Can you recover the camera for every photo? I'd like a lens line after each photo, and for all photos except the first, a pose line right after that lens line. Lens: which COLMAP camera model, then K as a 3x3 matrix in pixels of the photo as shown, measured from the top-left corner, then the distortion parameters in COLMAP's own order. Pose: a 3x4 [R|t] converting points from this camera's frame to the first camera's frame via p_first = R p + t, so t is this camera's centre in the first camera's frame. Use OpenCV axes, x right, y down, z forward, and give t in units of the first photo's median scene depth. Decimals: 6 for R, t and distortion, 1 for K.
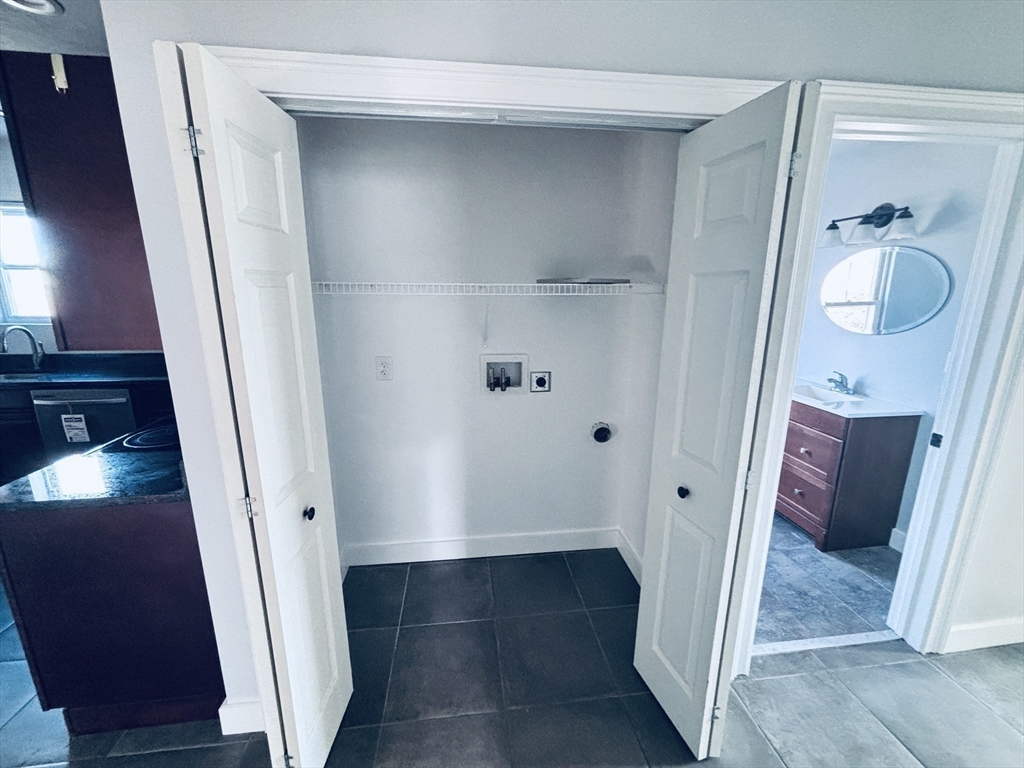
lens RADIAL K [[410.5, 0, 509.6], [0, 410.5, 381.3], [0, 0, 1]] dist [0.009763, -0.000039]
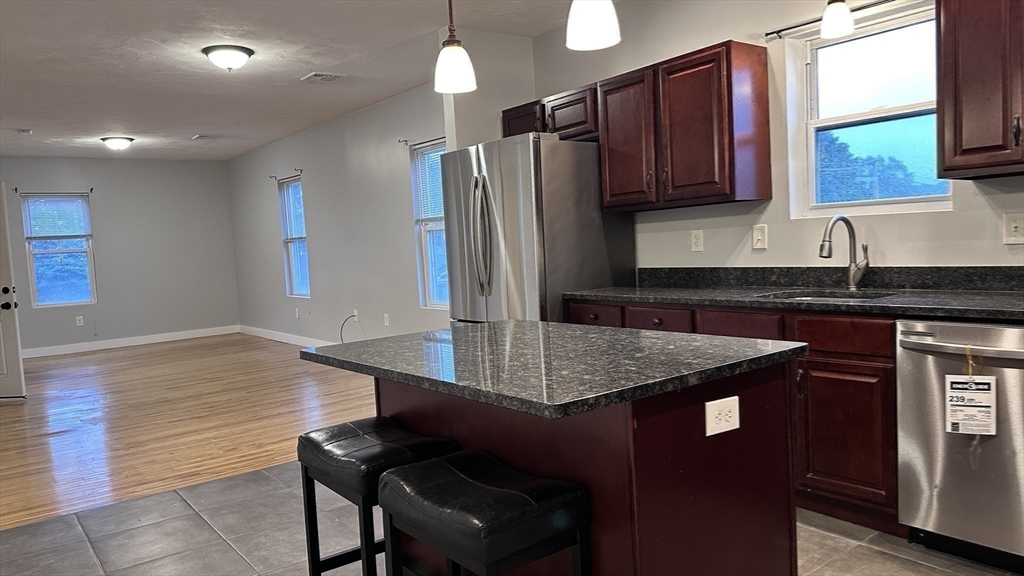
lens RADIAL K [[713.4, 0, 513.1], [0, 713.4, 297.4], [0, 0, 1]] dist [0.033990, -0.039436]
pose [[0.519996, 0.030509, -0.853624, -0.612977], [-0.125775, 0.991203, -0.041191, 0.090616], [0.844858, 0.128784, 0.519259, 0.103241]]
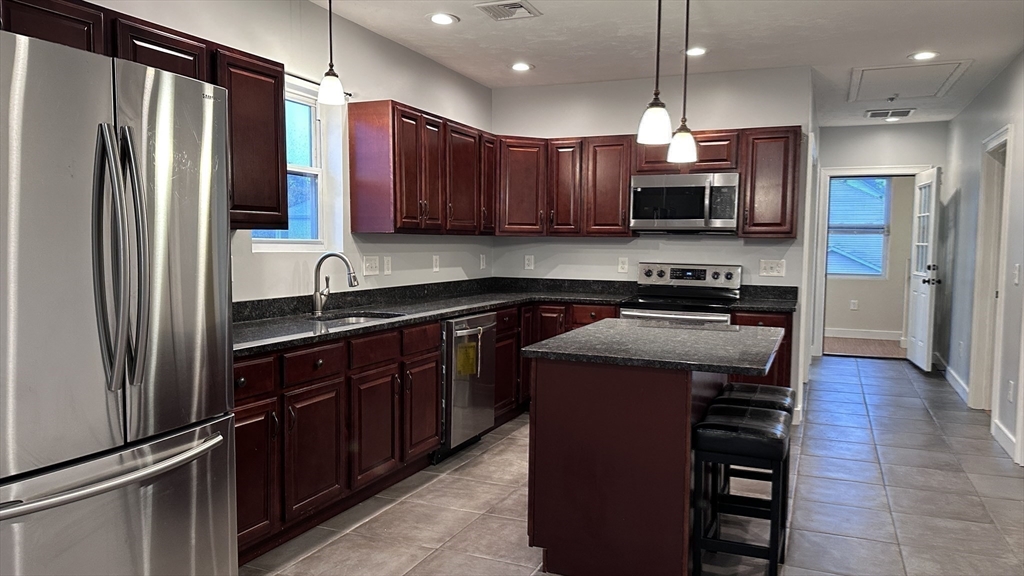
lens RADIAL K [[729.8, 0, 516.3], [0, 729.8, 296.1], [0, 0, 1]] dist [0.069572, -0.084951]
pose [[0.492608, -0.066038, 0.867742, -2.337065], [0.179903, 0.983305, -0.027297, 0.035931], [-0.851453, 0.169557, 0.496264, 0.130353]]
